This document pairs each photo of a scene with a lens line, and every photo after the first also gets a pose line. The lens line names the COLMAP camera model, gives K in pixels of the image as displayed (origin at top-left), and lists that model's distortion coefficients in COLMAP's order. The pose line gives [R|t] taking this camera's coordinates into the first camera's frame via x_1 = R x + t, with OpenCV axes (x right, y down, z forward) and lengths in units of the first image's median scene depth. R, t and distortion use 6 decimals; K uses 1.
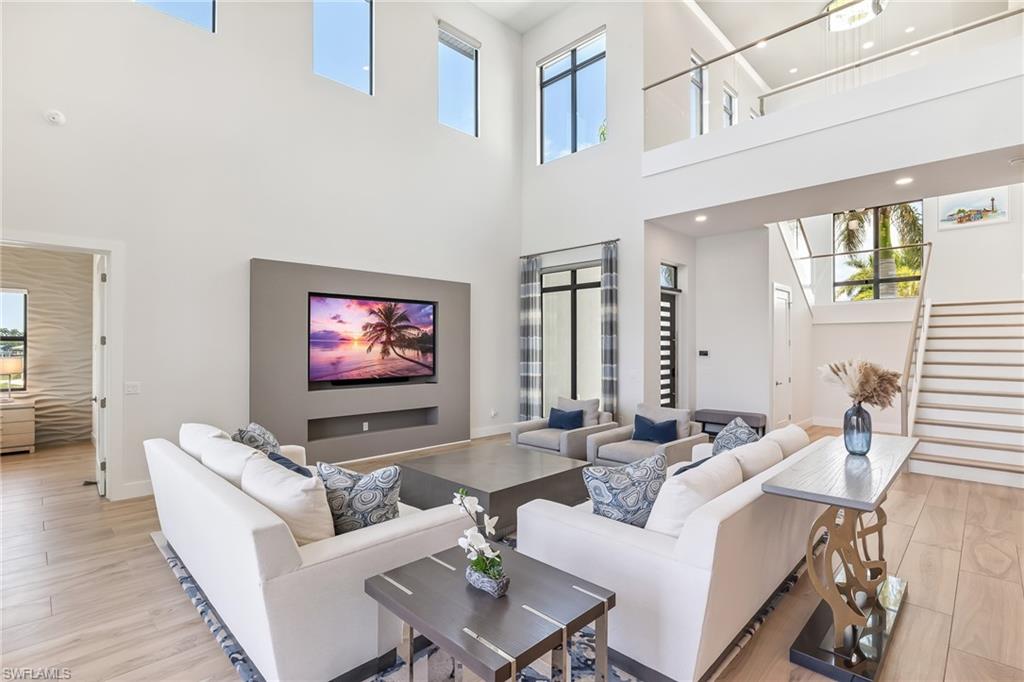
lens RADIAL K [[482.4, 0, 512.0], [0, 482.4, 341.0], [0, 0, 1]] dist [0.000327, -0.000010]
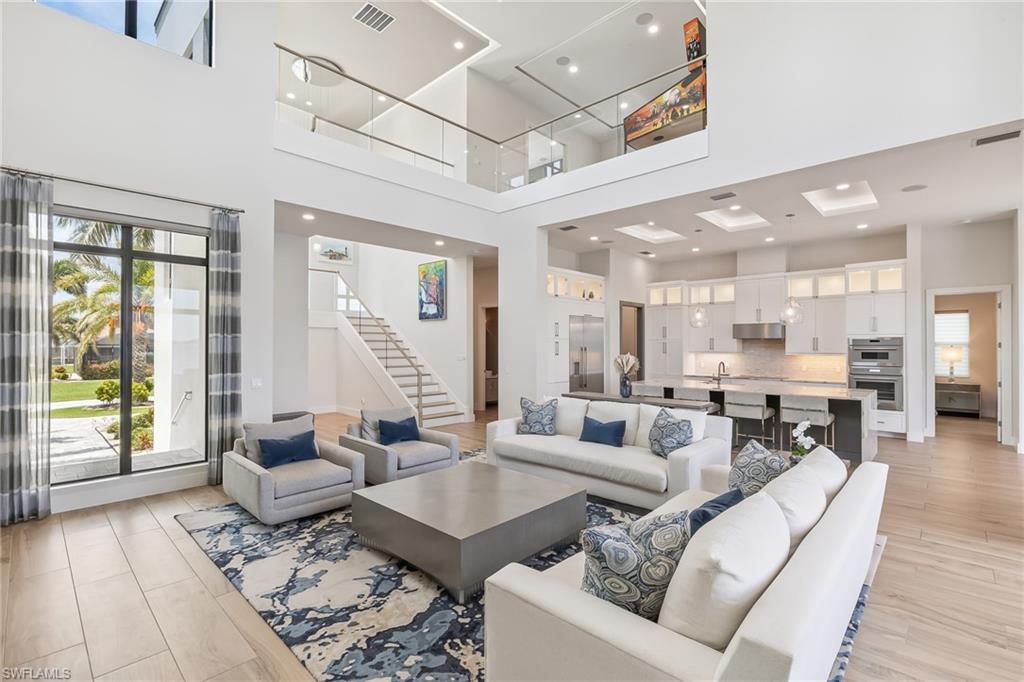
lens RADIAL K [[463.4, 0, 513.5], [0, 463.4, 330.8], [0, 0, 1]] dist [-0.002186, -0.000227]
pose [[-0.025934, 0.025731, 0.999332, -0.519288], [-0.011628, 0.999593, -0.026039, -0.004044], [-0.999596, -0.012296, -0.025625, 0.571290]]
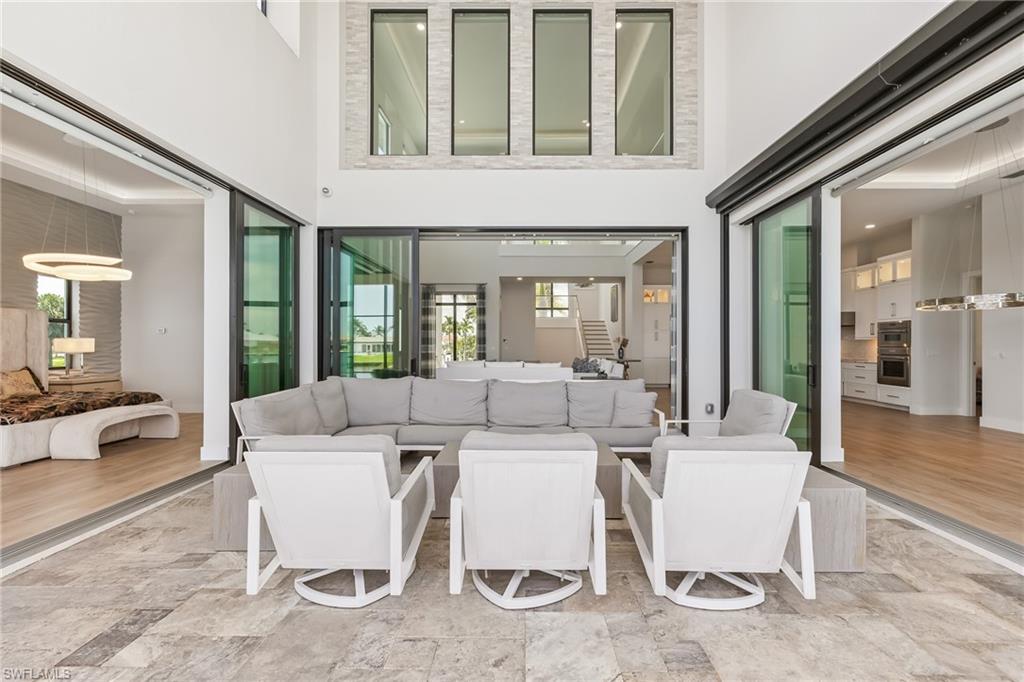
lens RADIAL K [[435.4, 0, 512.0], [0, 435.4, 341.0], [0, 0, 1]] dist [-0.000385, -0.000474]
pose [[0.722928, 0.005215, 0.690903, -0.964101], [-0.007683, 0.999970, 0.000491, 0.030561], [-0.690880, -0.005663, 0.722947, -0.409663]]
